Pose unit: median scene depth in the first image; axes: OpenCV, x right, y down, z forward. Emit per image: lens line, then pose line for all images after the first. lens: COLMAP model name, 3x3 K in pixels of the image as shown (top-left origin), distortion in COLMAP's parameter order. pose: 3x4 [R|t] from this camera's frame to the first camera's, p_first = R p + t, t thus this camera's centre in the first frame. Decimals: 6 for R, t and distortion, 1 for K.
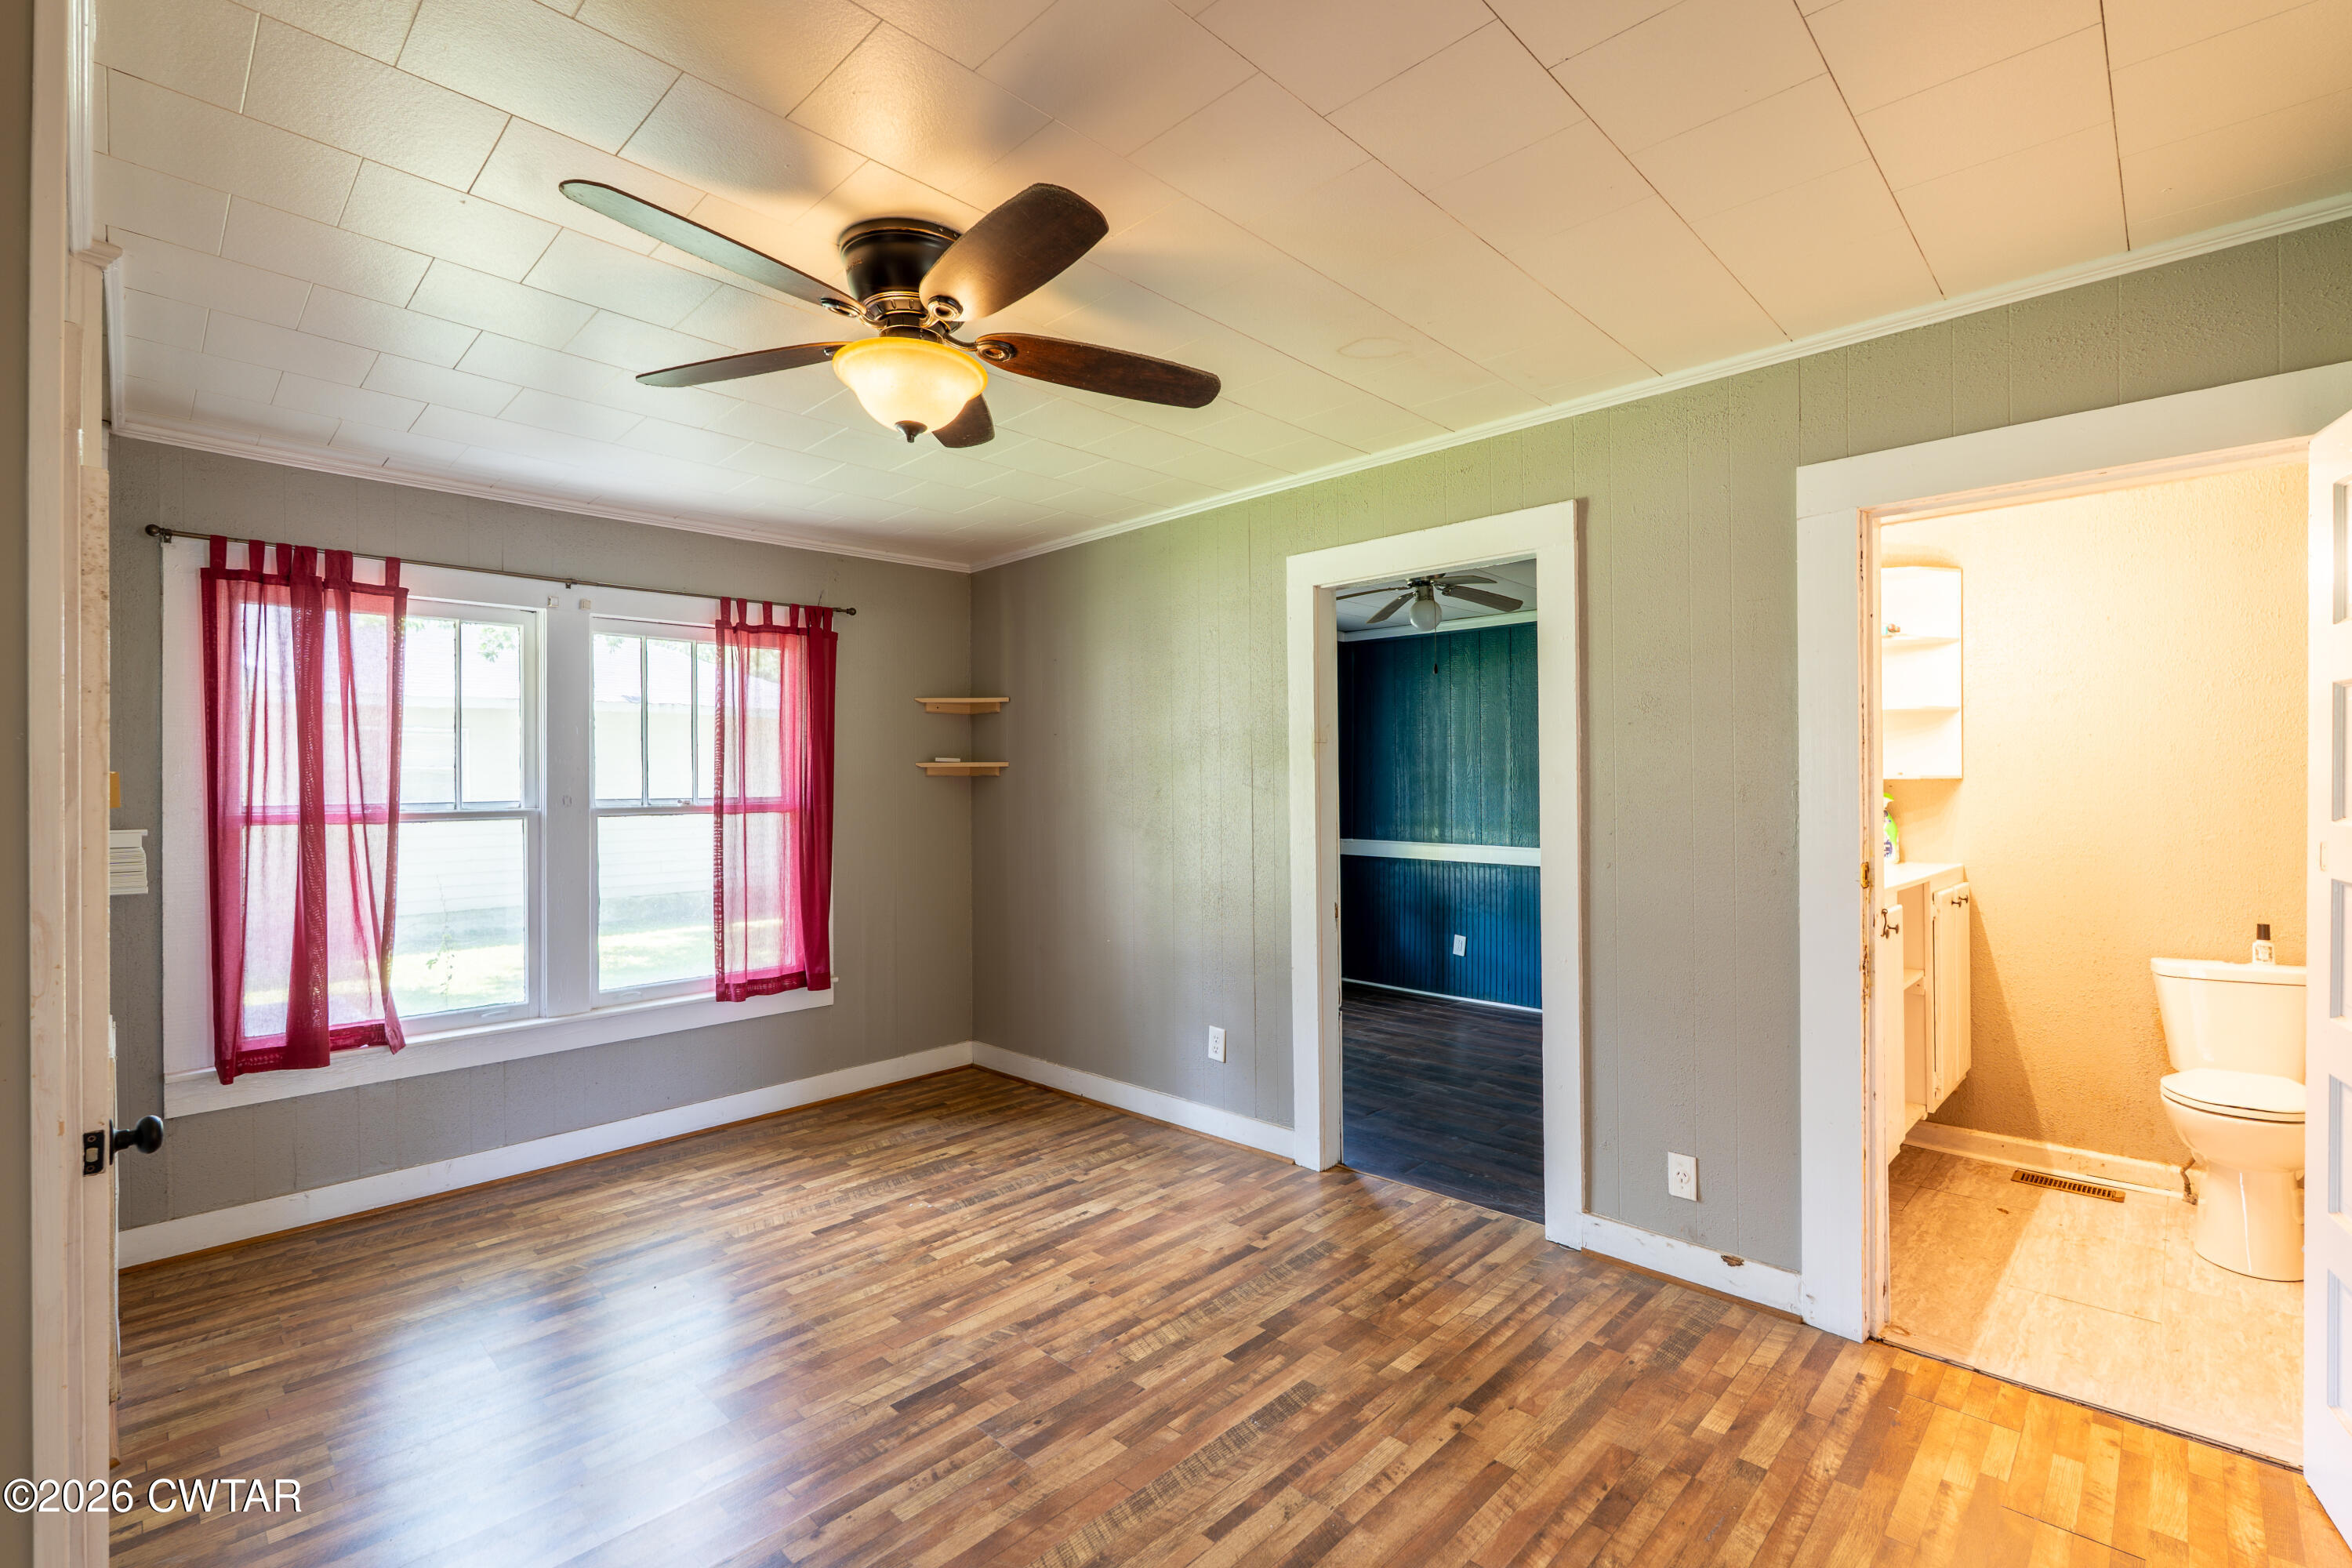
lens RADIAL K [[1034.7, 0, 1185.7], [0, 1034.7, 789.2], [0, 0, 1]] dist [-0.002190, 0.000642]
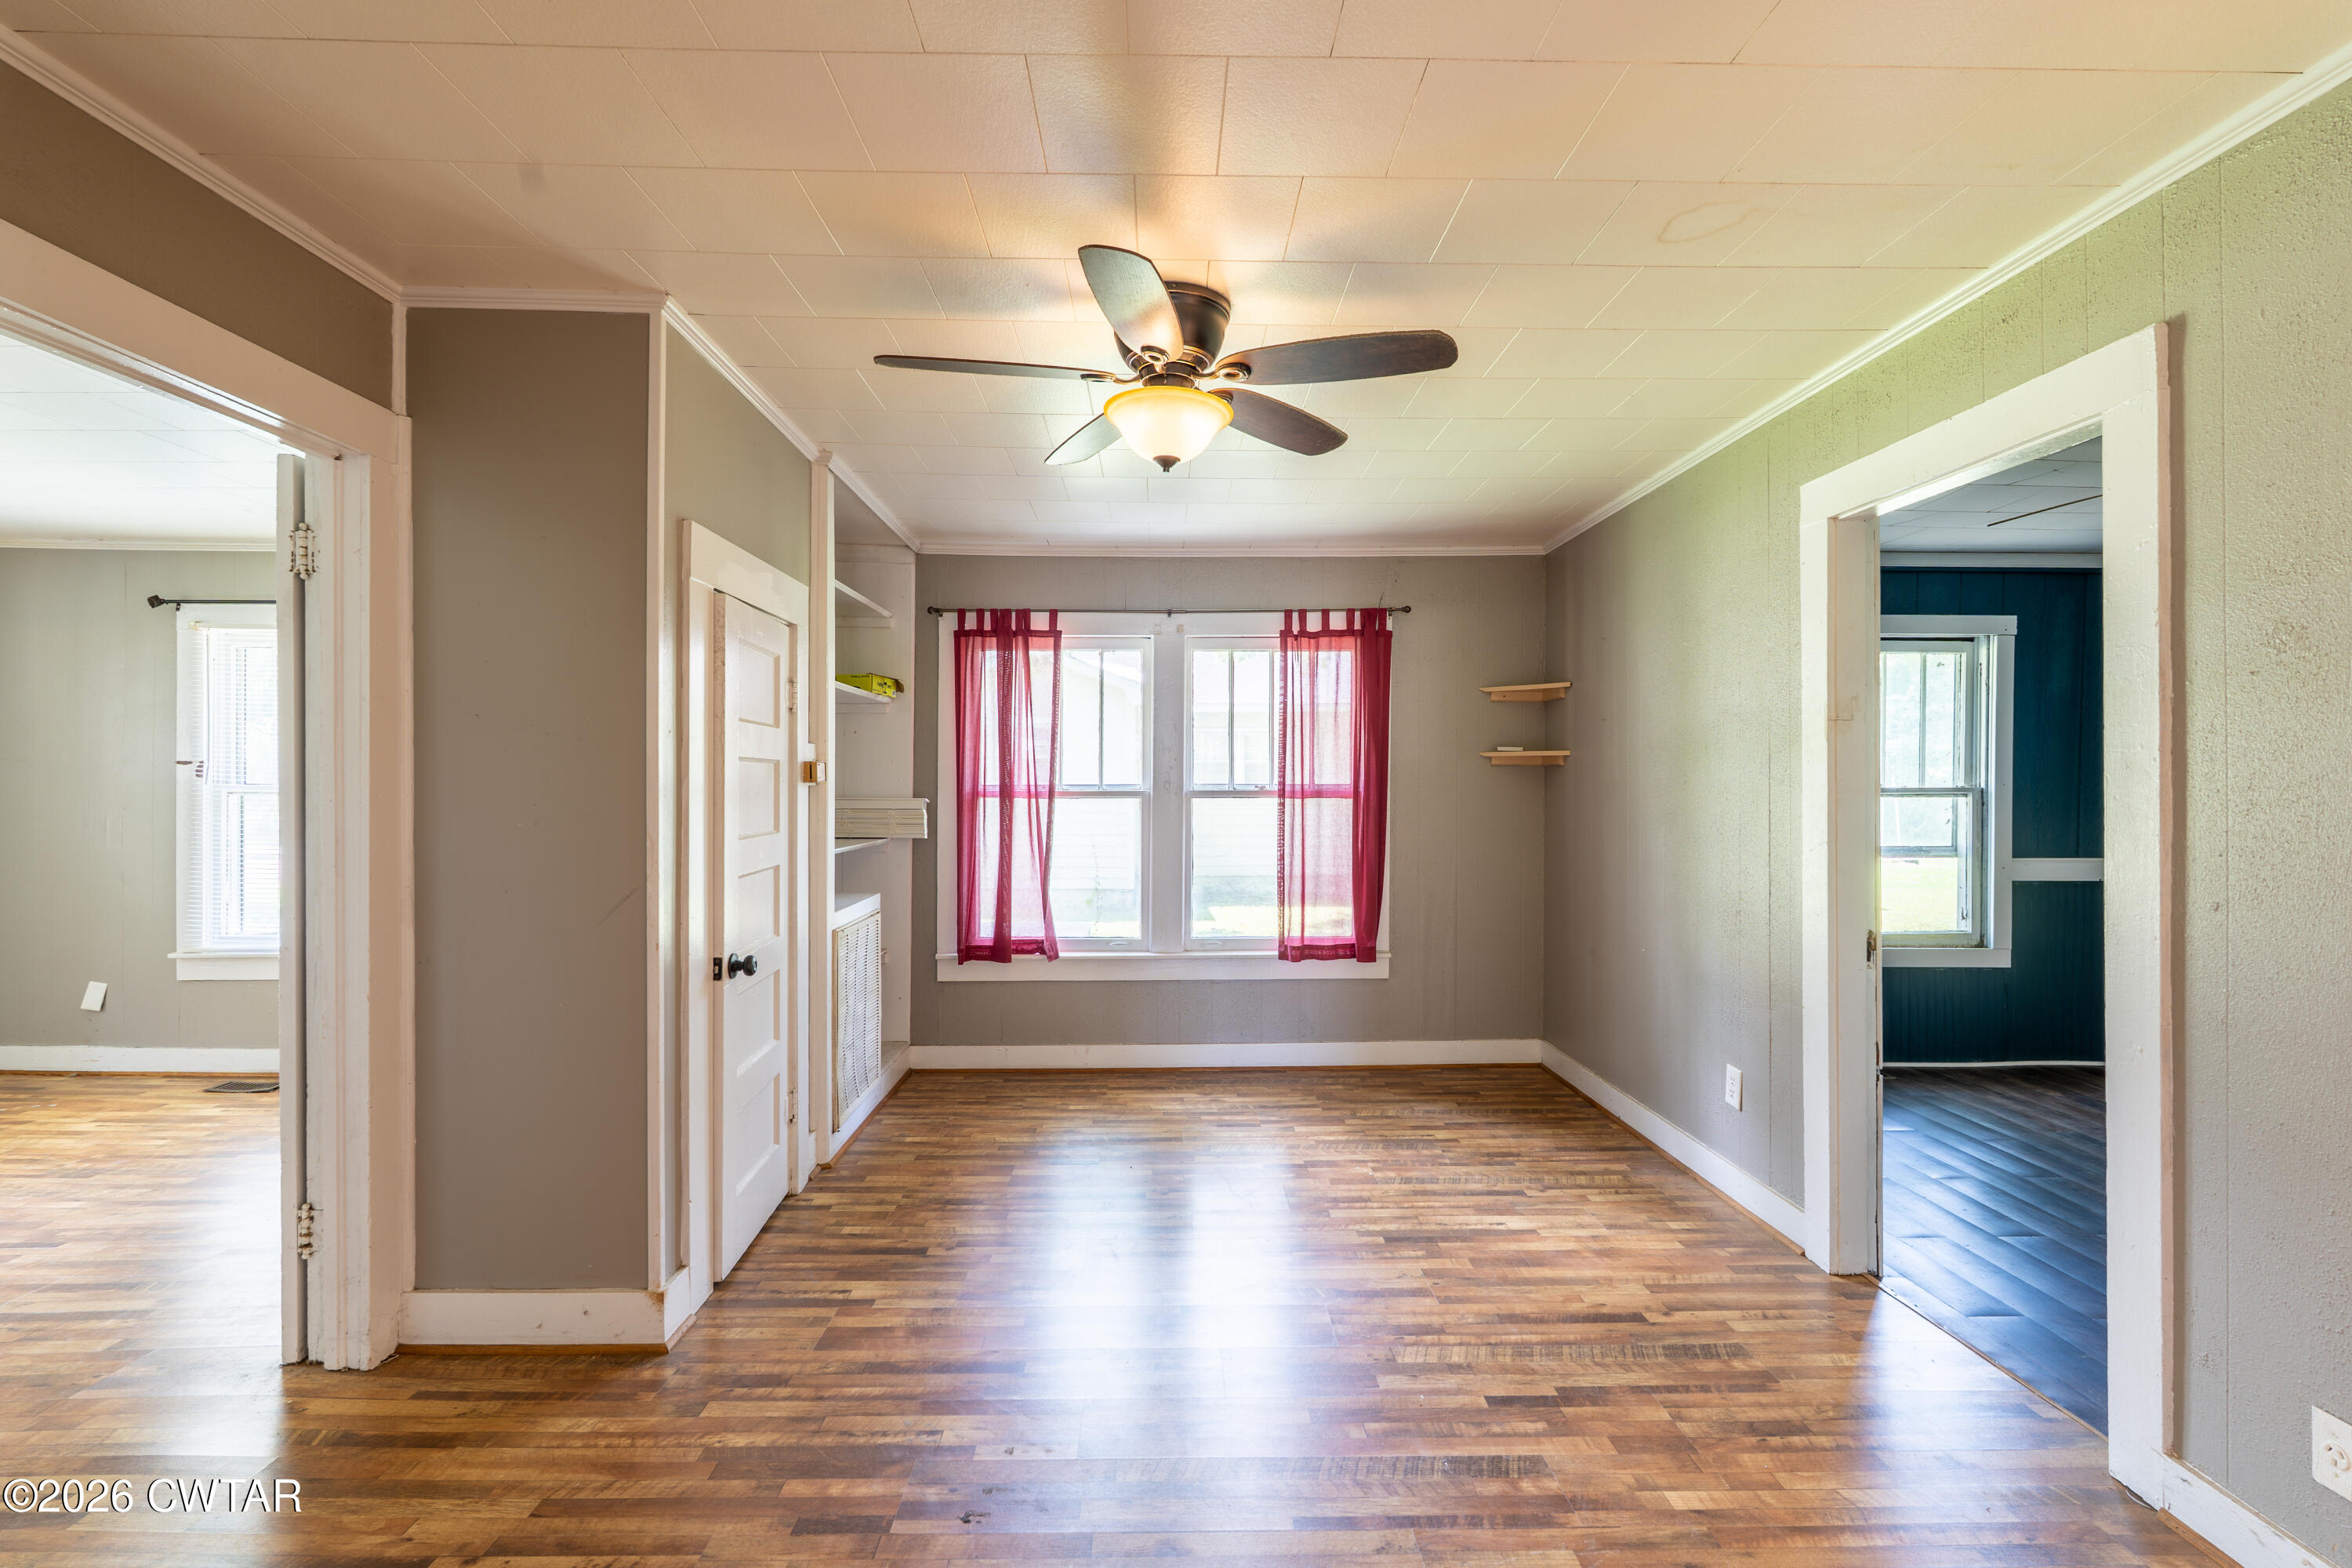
lens RADIAL K [[1034.7, 0, 1181.8], [0, 1034.7, 790.3], [0, 0, 1]] dist [-0.002190, 0.000642]
pose [[0.714642, 0.015875, -0.699311, 0.344861], [-0.009810, 0.999872, 0.012673, 0.002348], [0.699422, -0.002196, 0.714706, 0.115968]]
